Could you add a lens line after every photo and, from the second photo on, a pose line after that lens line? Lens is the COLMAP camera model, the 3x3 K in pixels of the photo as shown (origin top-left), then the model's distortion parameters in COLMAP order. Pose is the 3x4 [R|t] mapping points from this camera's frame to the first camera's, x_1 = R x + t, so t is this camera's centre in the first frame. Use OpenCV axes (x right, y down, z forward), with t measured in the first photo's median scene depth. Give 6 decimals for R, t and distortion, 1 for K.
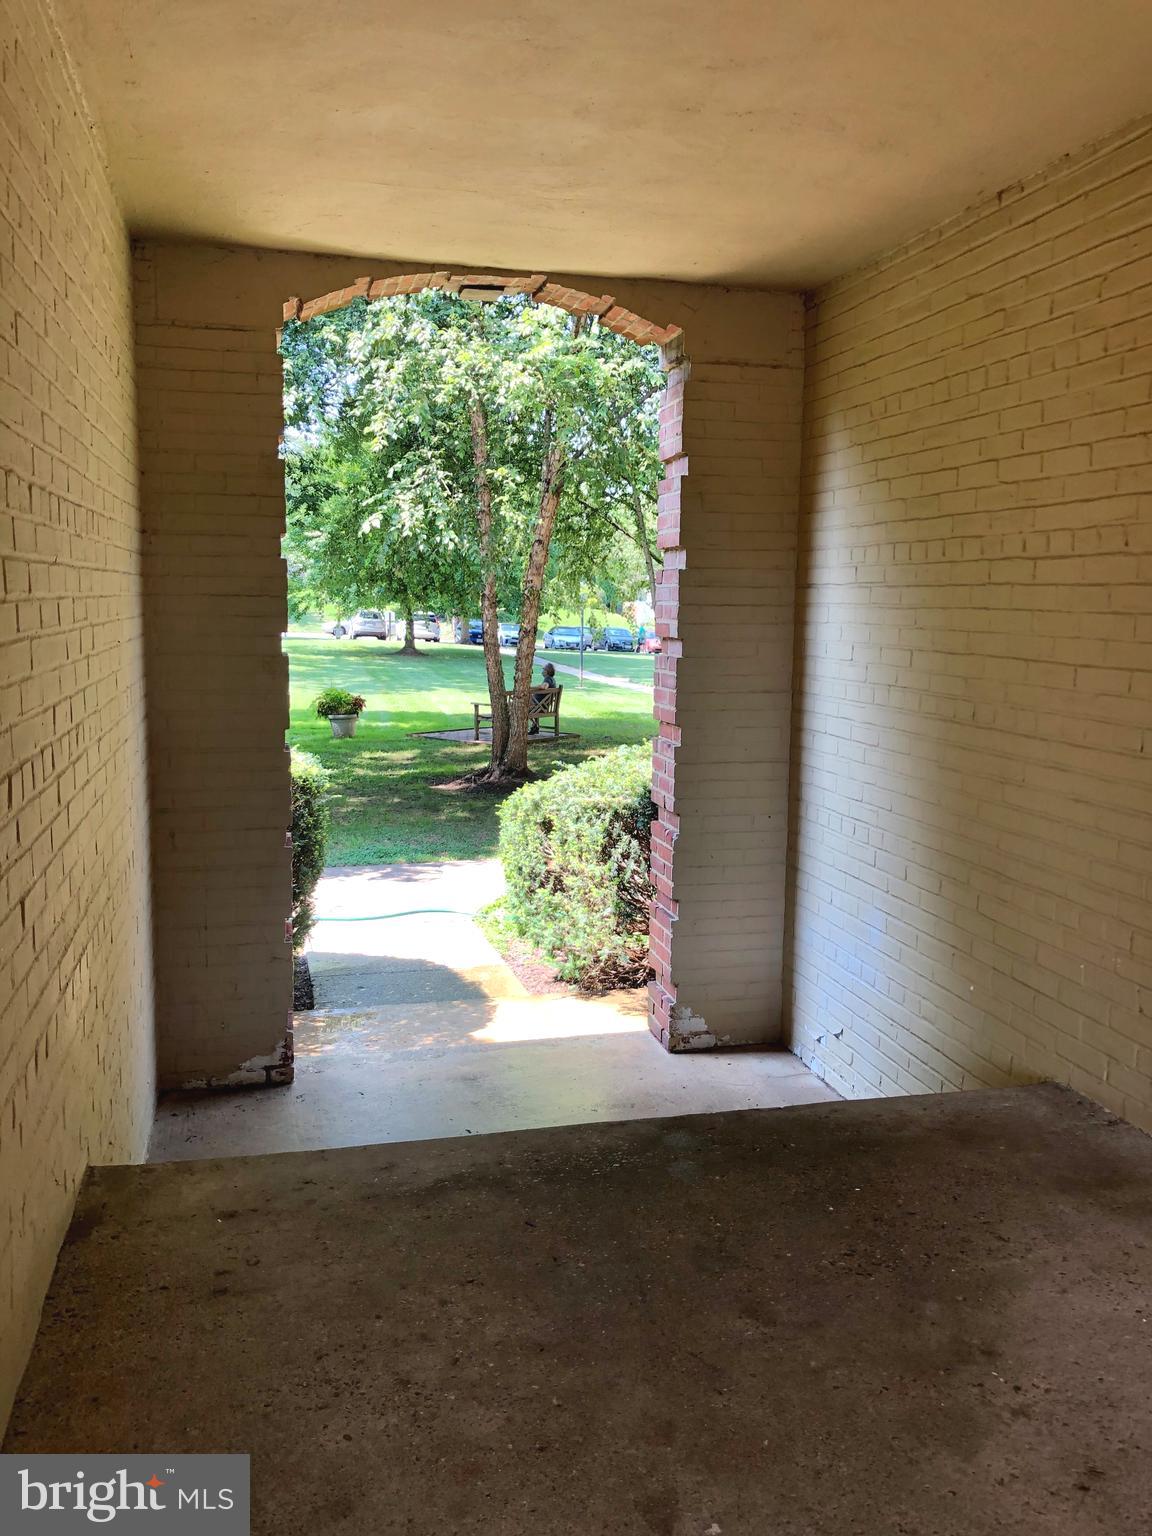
lens RADIAL K [[1250.2, 0, 576.7], [0, 1250.2, 767.3], [0, 0, 1]] dist [0.046392, -0.014266]
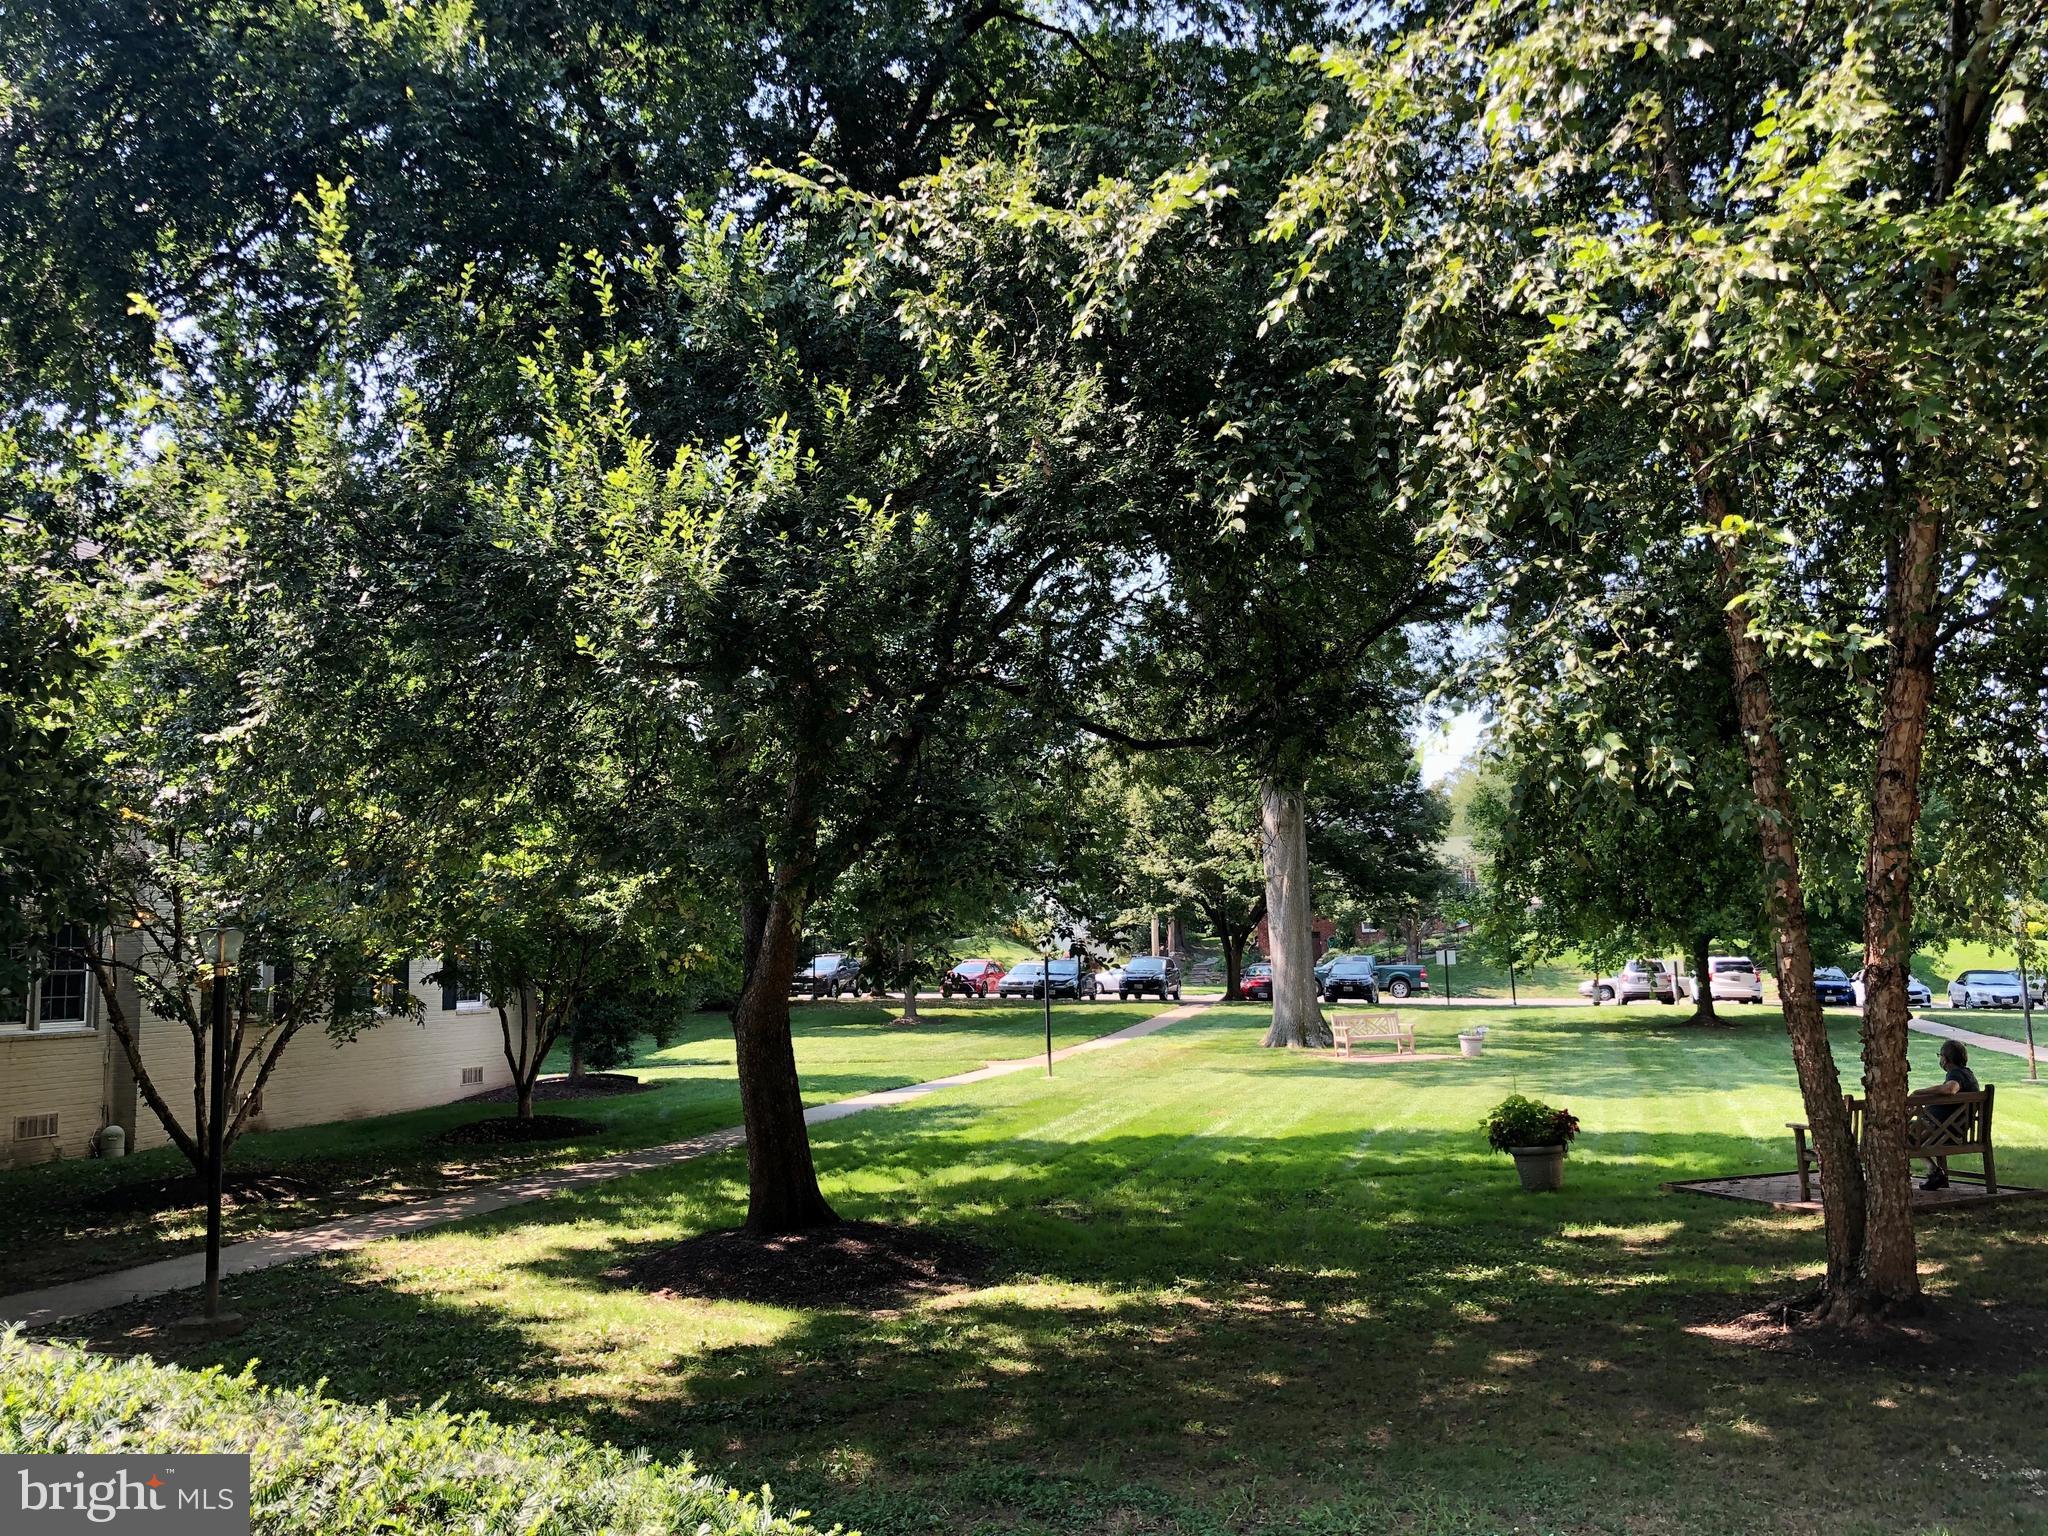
lens RADIAL K [[1667.0, 0, 1112.5], [0, 1667.0, 781.2], [0, 0, 1]] dist [0.046392, -0.014266]
pose [[0.883308, -0.101028, -0.457777, -0.001388], [-0.009354, 0.972510, -0.232674, -0.022630], [0.468699, 0.209804, 0.858081, 0.237612]]
